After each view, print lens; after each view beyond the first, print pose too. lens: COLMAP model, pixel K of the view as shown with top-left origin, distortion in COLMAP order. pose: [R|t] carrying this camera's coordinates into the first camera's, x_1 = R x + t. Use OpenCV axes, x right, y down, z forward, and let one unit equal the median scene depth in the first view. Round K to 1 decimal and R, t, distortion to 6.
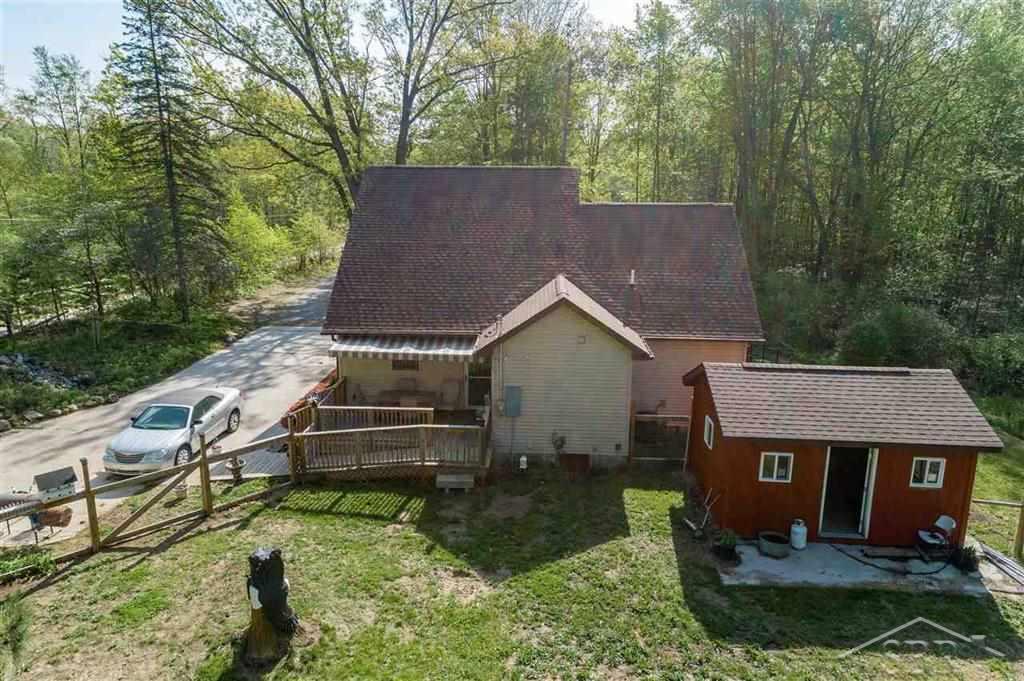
lens RADIAL K [[704.1, 0, 512.0], [0, 704.1, 340.5], [0, 0, 1]] dist [-0.003946, -0.001258]
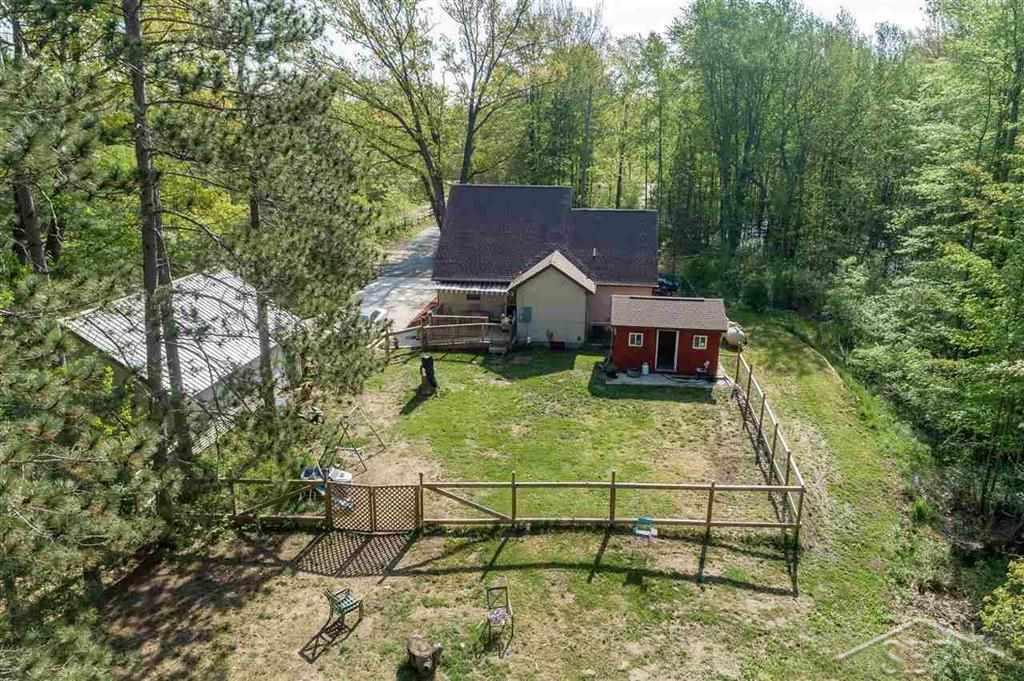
lens RADIAL K [[704.1, 0, 512.0], [0, 704.1, 340.5], [0, 0, 1]] dist [-0.003946, -0.001258]
pose [[0.996853, 0.017935, -0.077213, 0.114817], [-0.012987, 0.997858, 0.064111, 0.031421], [0.078198, -0.062906, 0.994951, -1.015594]]
